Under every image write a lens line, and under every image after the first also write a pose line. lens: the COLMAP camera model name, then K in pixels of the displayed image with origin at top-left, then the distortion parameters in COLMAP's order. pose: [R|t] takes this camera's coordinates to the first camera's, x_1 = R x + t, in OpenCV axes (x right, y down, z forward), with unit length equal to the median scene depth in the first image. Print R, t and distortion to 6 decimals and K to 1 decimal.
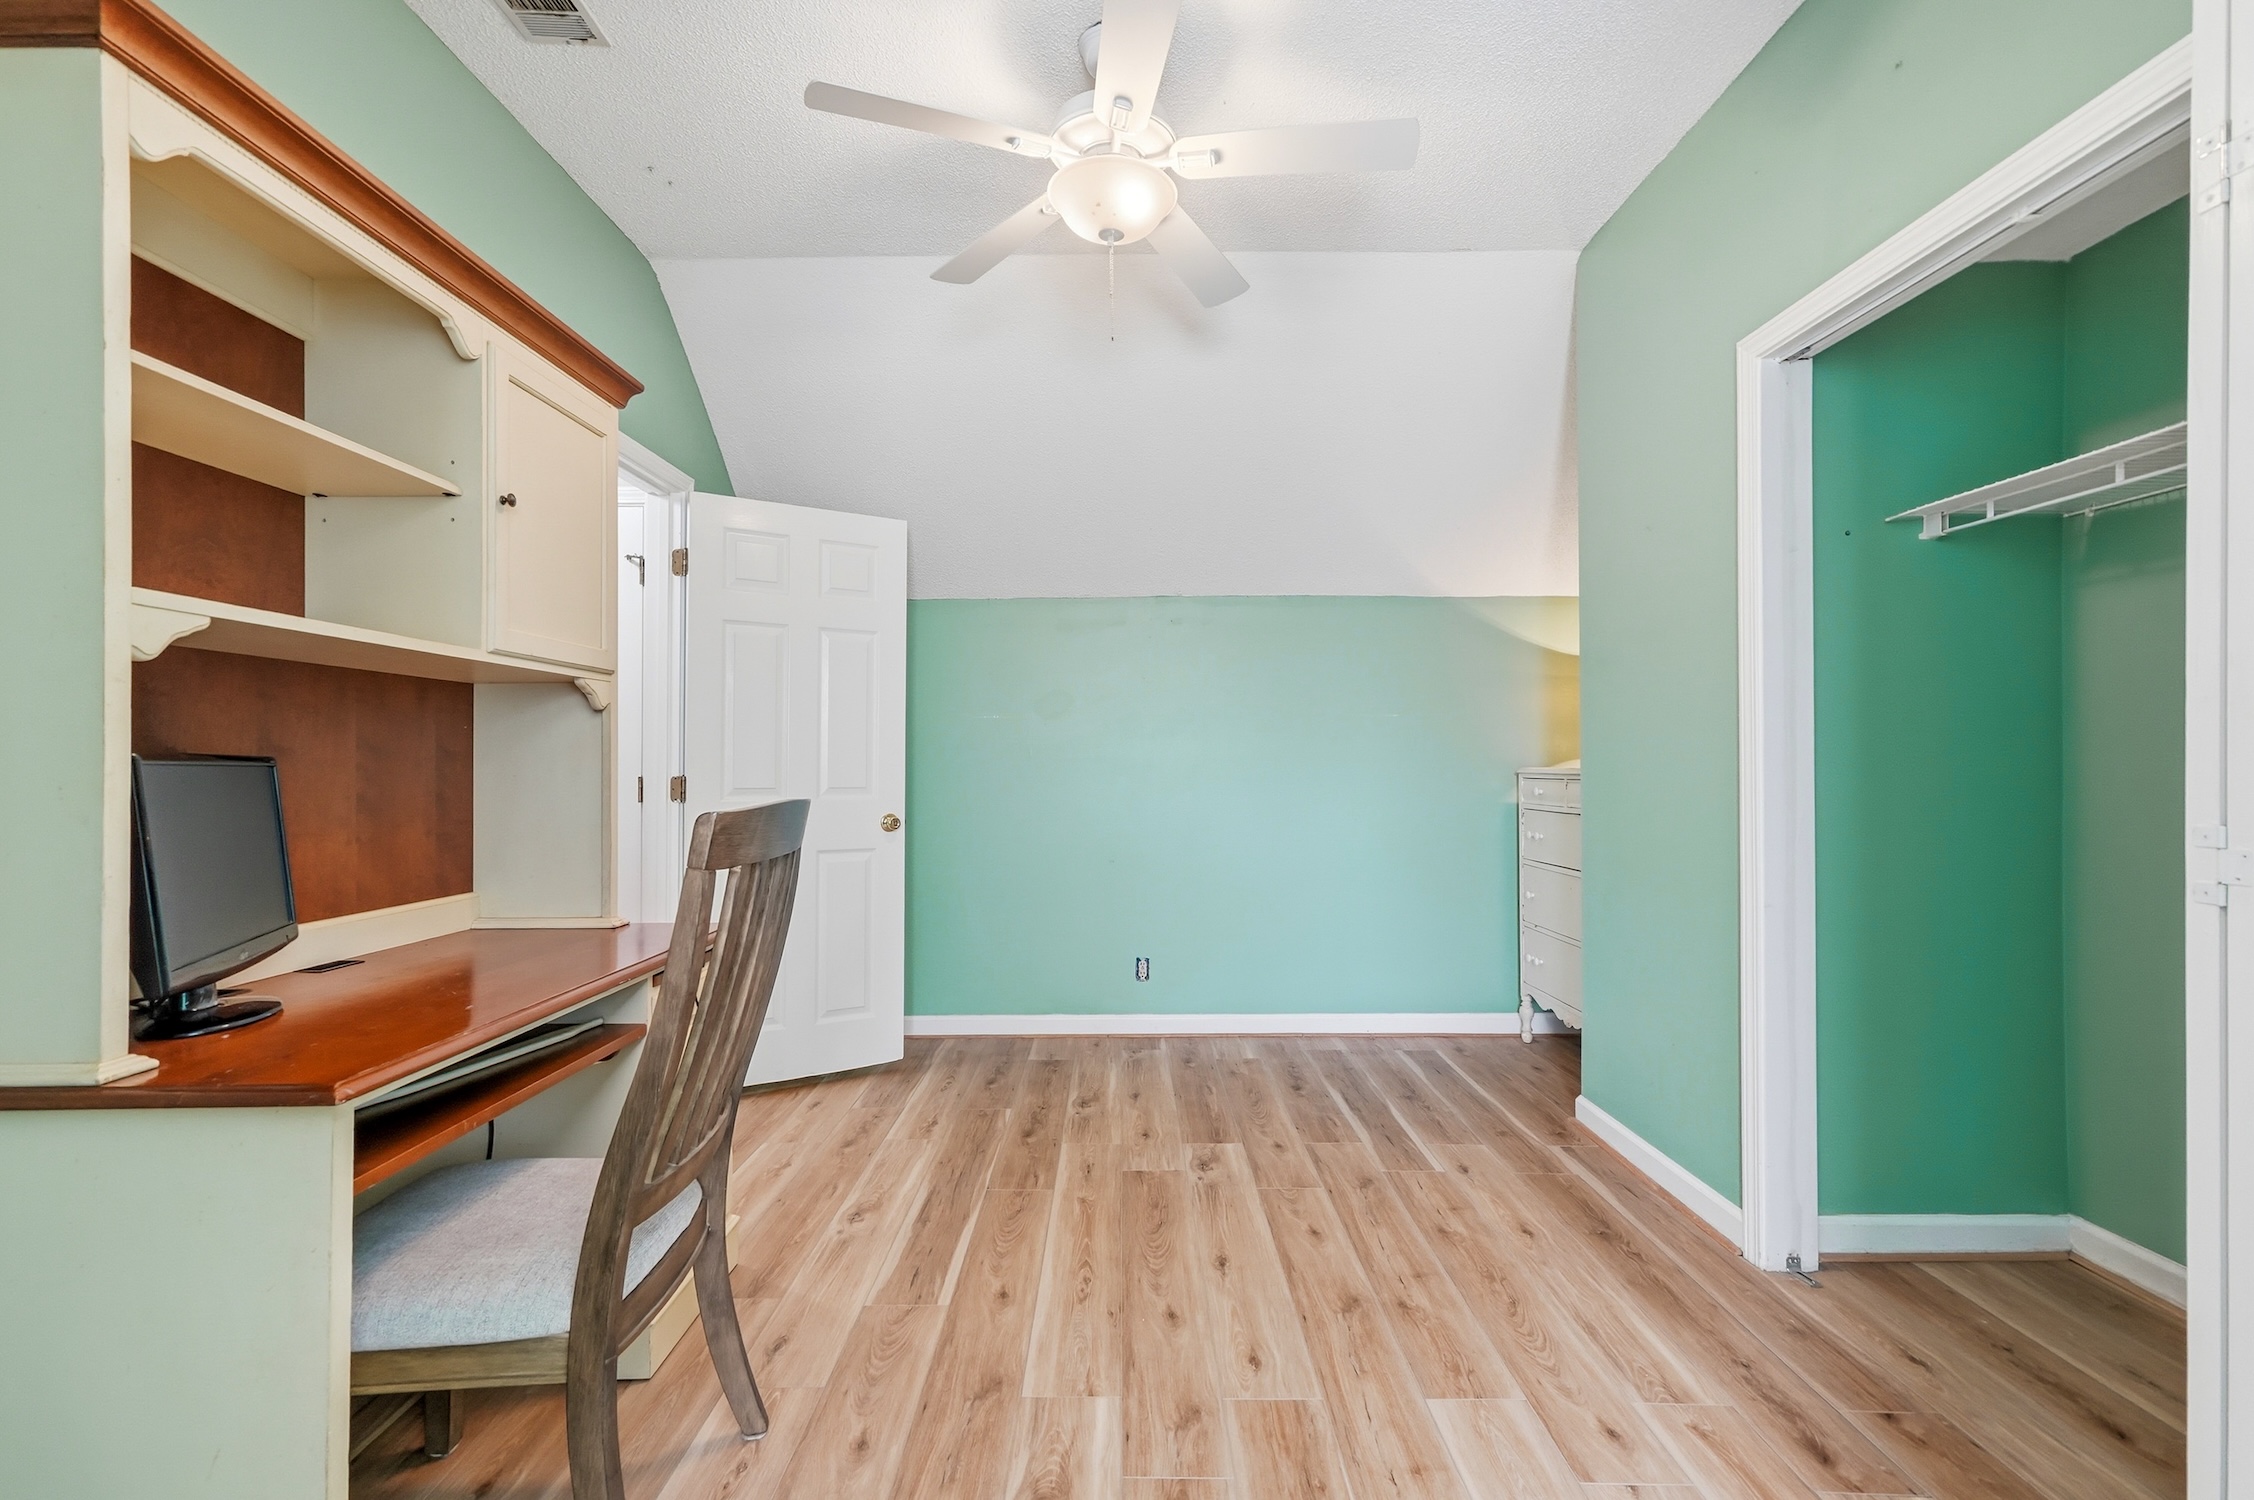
lens RADIAL K [[1057.0, 0, 1116.3], [0, 1057.0, 740.5], [0, 0, 1]] dist [0.003537, 0.000551]
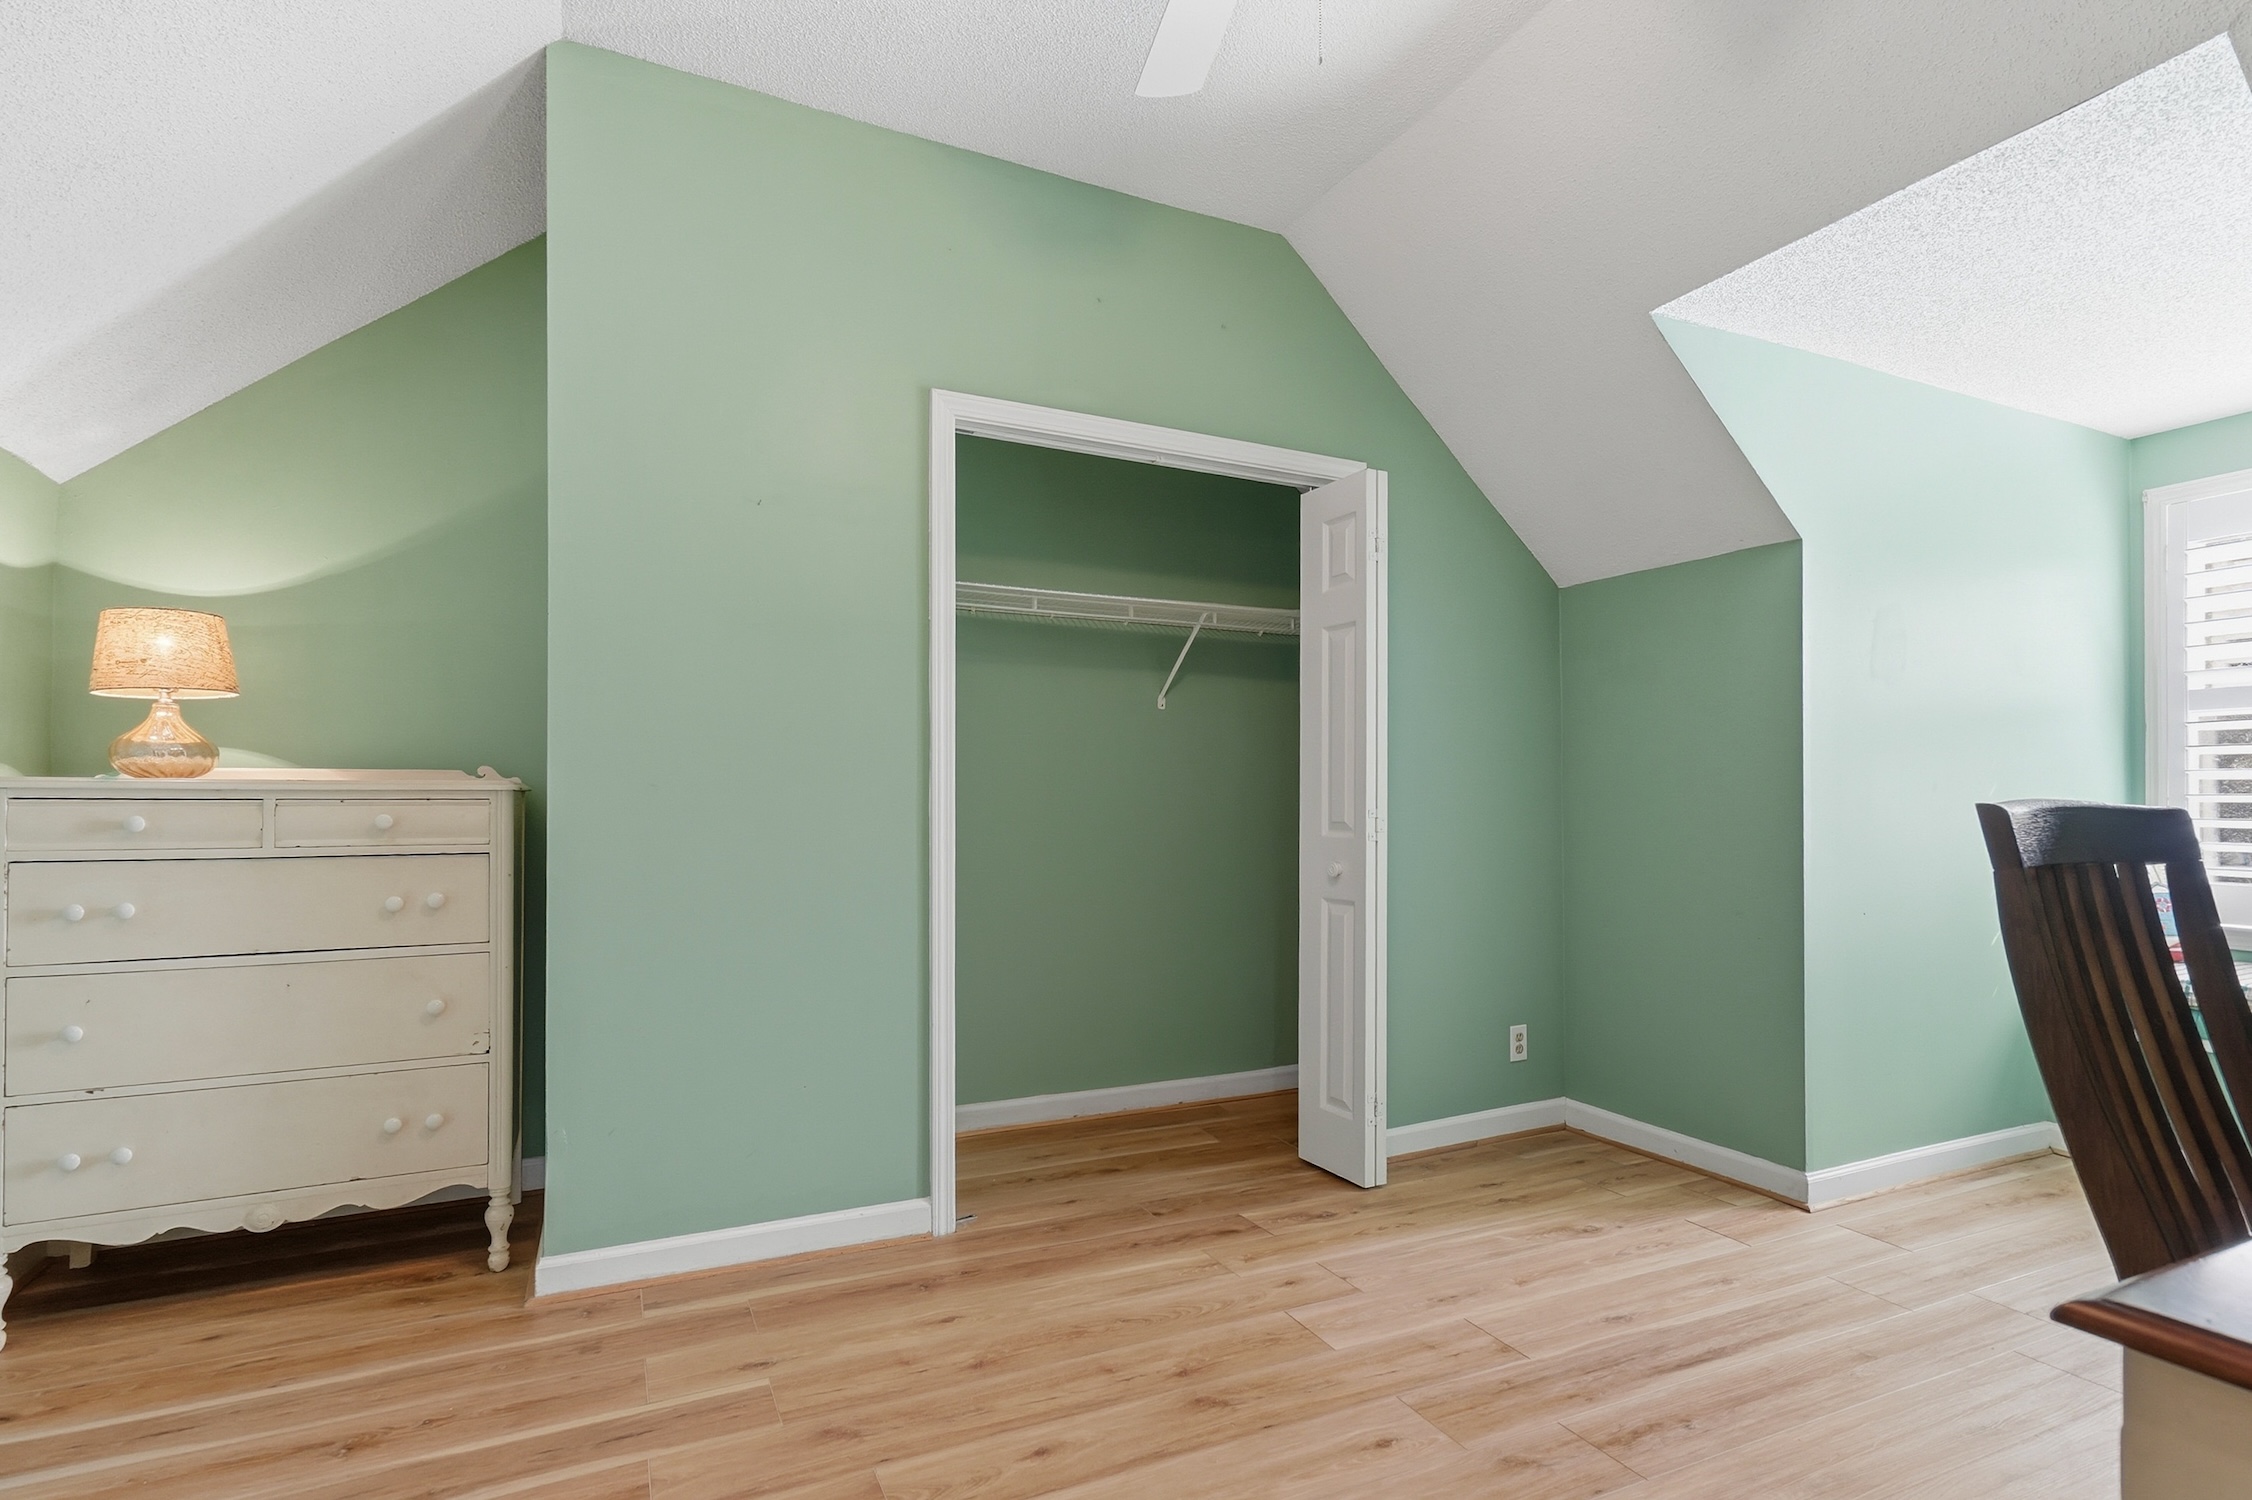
lens RADIAL K [[1040.7, 0, 1114.5], [0, 1040.7, 789.6], [0, 0, 1]] dist [0.002408, 0.000619]
pose [[-0.413002, 0.008457, 0.910691, -0.465459], [-0.021865, 0.999577, -0.019198, 0.035547], [-0.910468, -0.027841, -0.412642, 1.246628]]
